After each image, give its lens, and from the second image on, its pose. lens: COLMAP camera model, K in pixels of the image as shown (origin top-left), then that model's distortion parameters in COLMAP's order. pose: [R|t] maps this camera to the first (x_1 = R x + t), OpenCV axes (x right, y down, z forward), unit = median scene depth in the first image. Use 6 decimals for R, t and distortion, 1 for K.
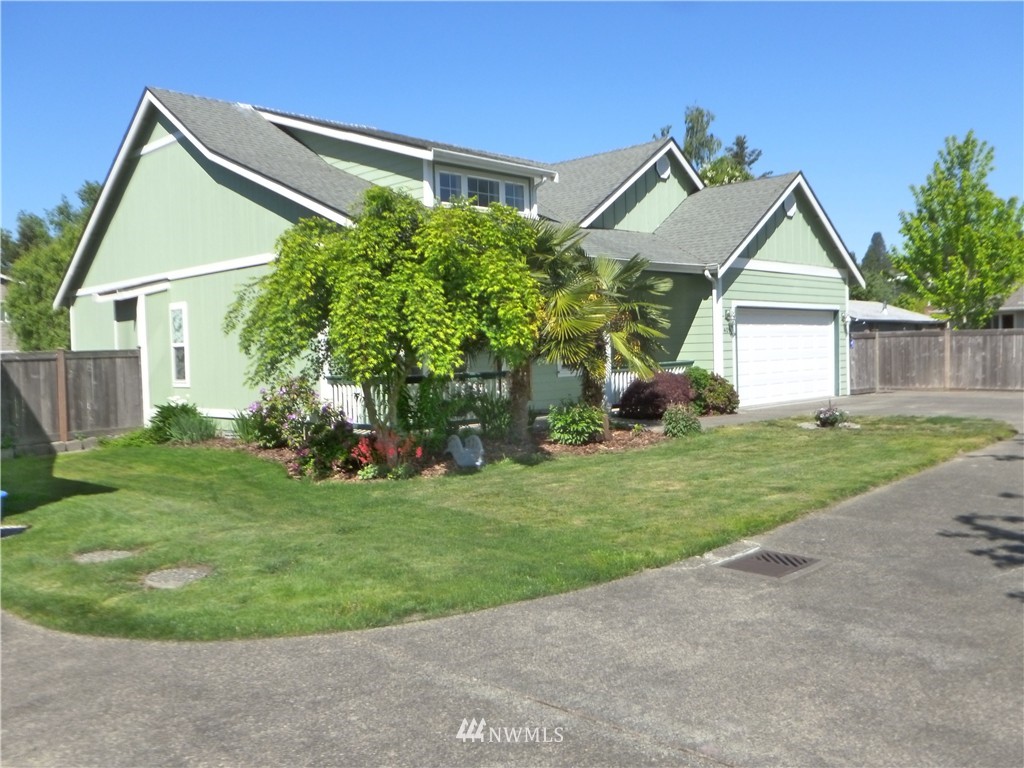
lens RADIAL K [[828.3, 0, 512.0], [0, 828.3, 384.0], [0, 0, 1]] dist [-0.040602, -0.000396]
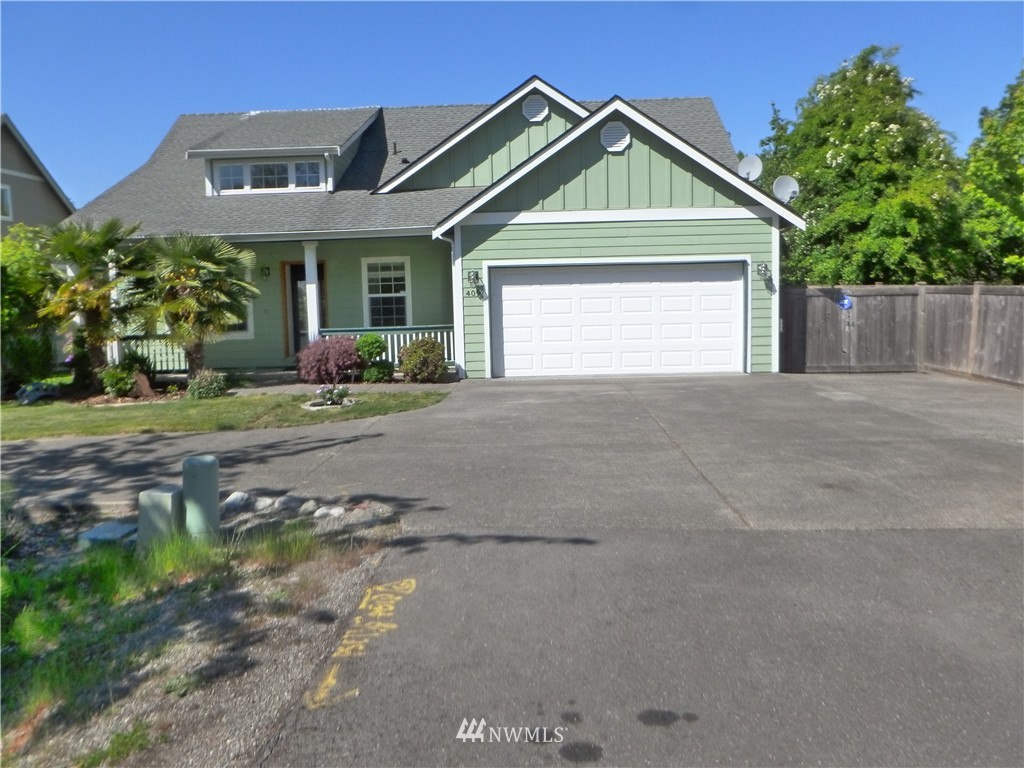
lens RADIAL K [[828.3, 0, 512.0], [0, 828.3, 384.0], [0, 0, 1]] dist [-0.040602, -0.000396]
pose [[0.730164, 0.076092, -0.679022, 0.898683], [-0.023454, 0.995985, 0.086391, -0.043900], [0.682869, -0.047154, 0.729017, 0.339155]]
